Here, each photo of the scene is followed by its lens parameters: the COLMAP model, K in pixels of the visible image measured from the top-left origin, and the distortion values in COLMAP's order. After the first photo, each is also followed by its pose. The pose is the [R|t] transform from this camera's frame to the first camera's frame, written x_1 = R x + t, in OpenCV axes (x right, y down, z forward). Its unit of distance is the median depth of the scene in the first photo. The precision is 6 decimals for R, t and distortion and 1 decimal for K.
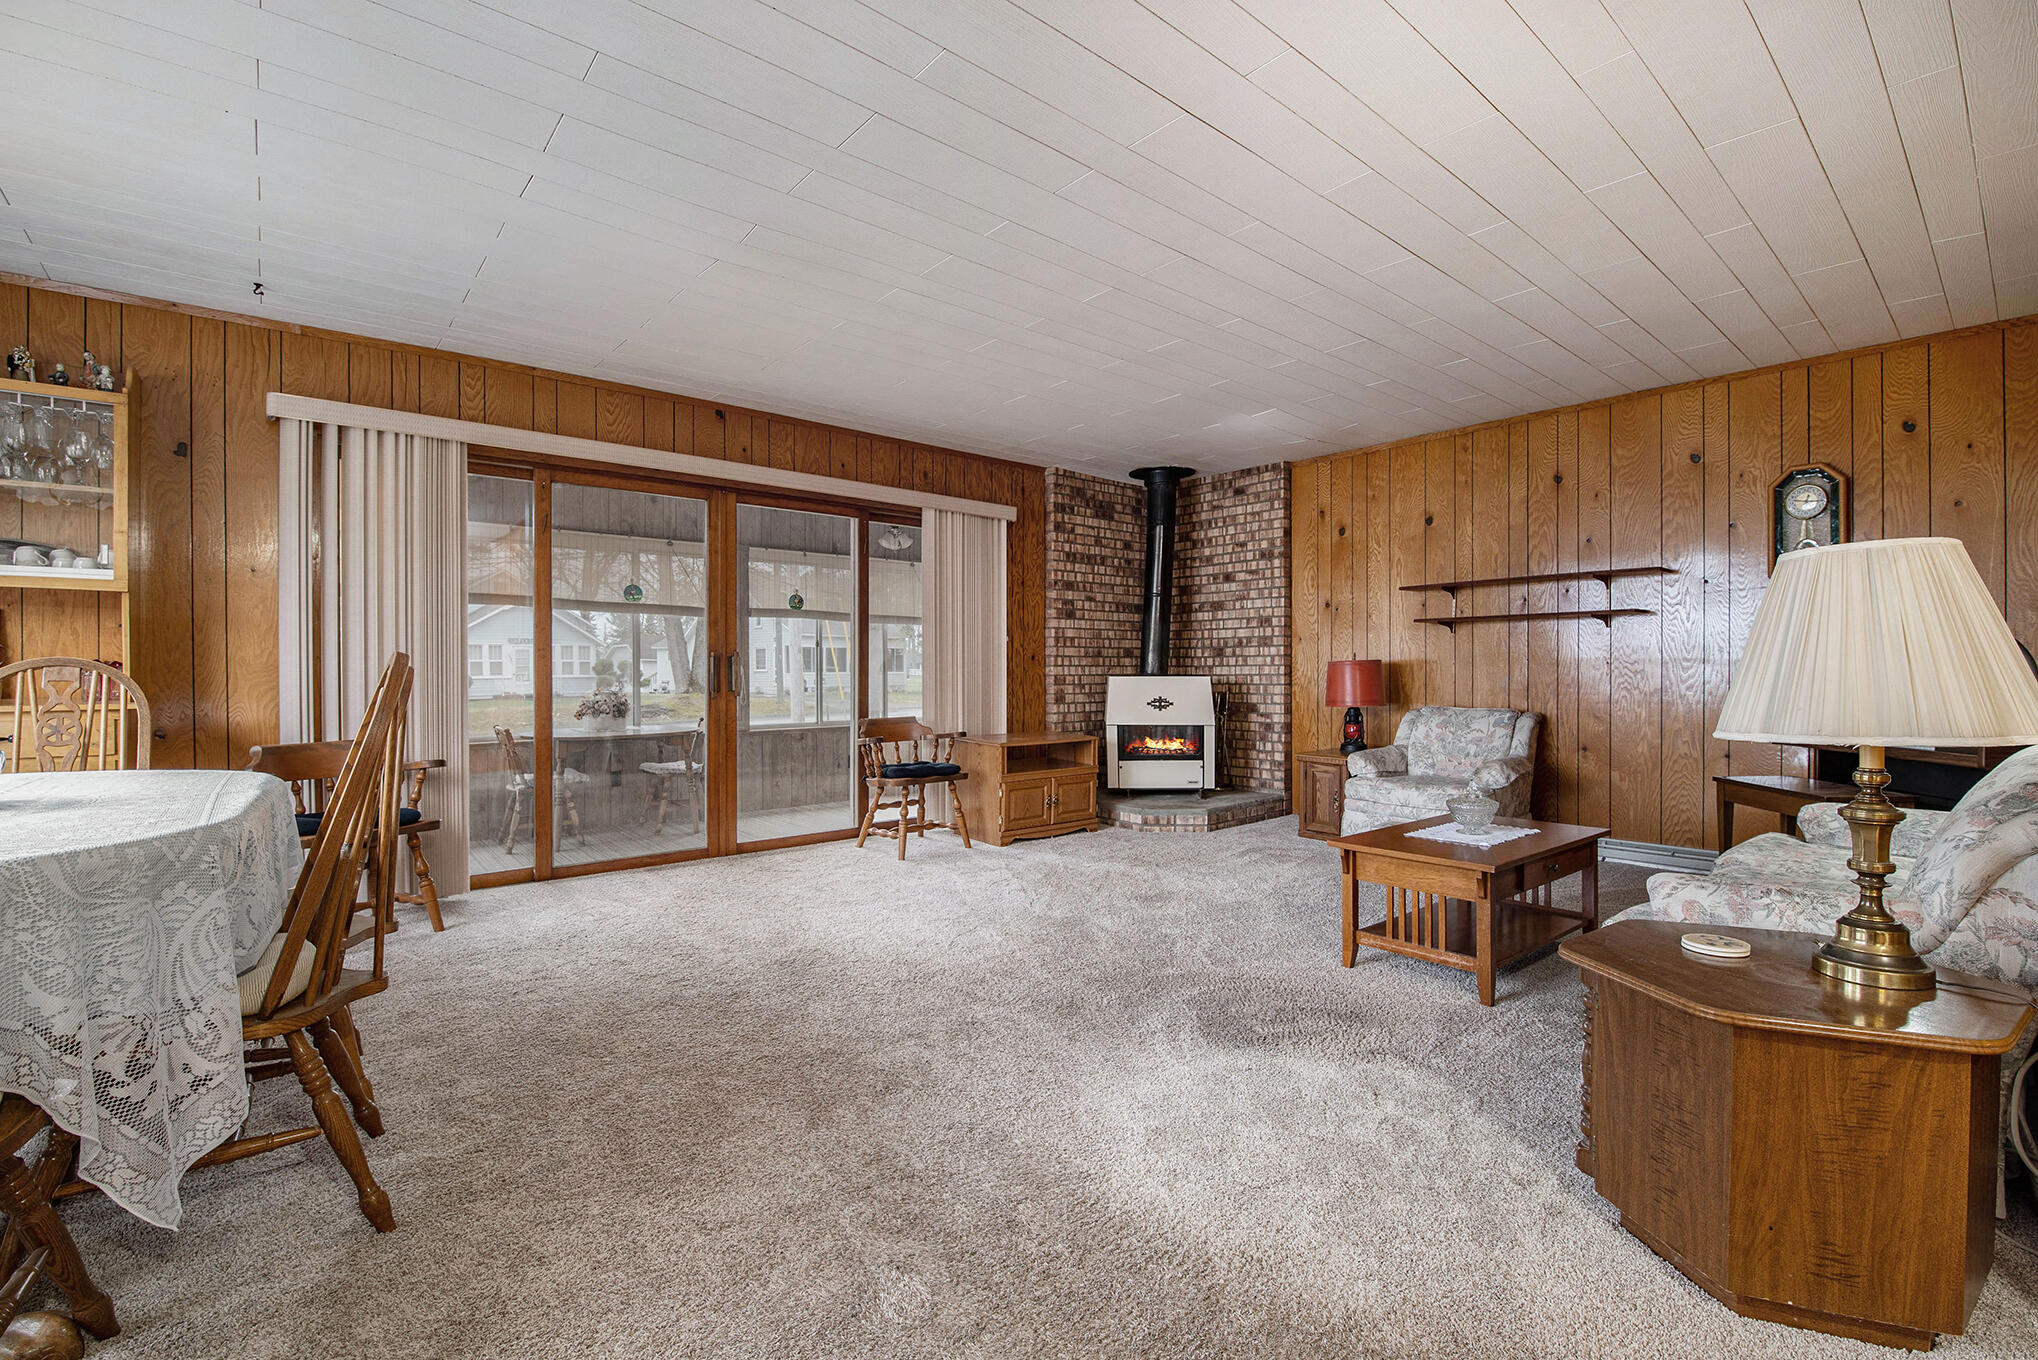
lens RADIAL K [[899.1, 0, 1025.1], [0, 899.1, 672.3], [0, 0, 1]] dist [0.001822, -0.007344]
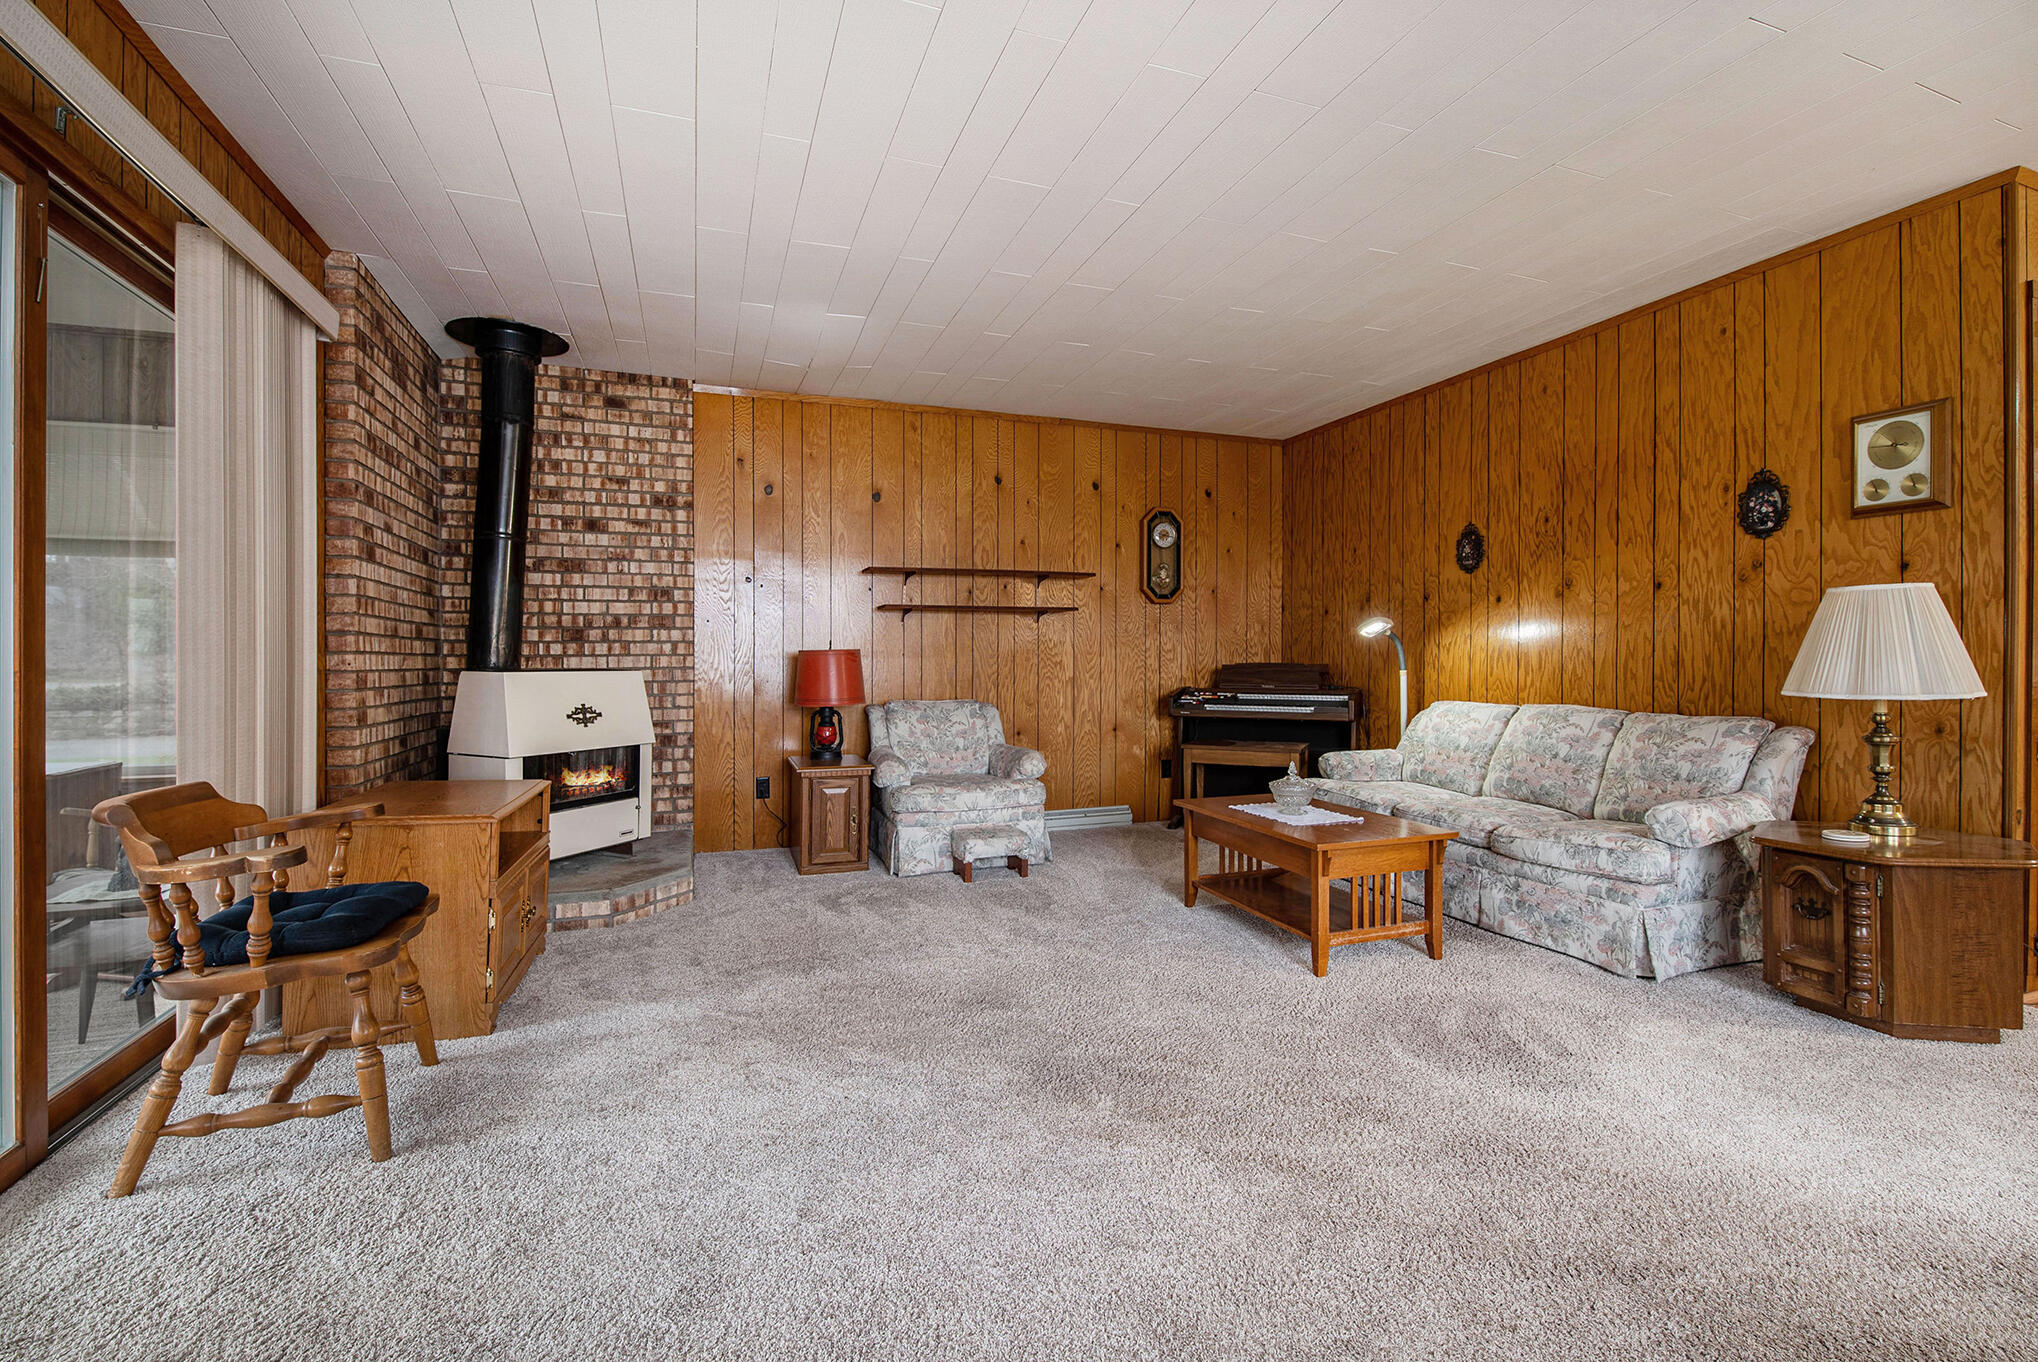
lens RADIAL K [[899.1, 0, 1025.1], [0, 899.1, 673.3], [0, 0, 1]] dist [0.001822, -0.007344]
pose [[0.350103, -0.011080, 0.936646, -0.314591], [0.005674, 0.999937, 0.009707, 0.001582], [-0.936694, 0.001916, 0.350144, 0.487056]]
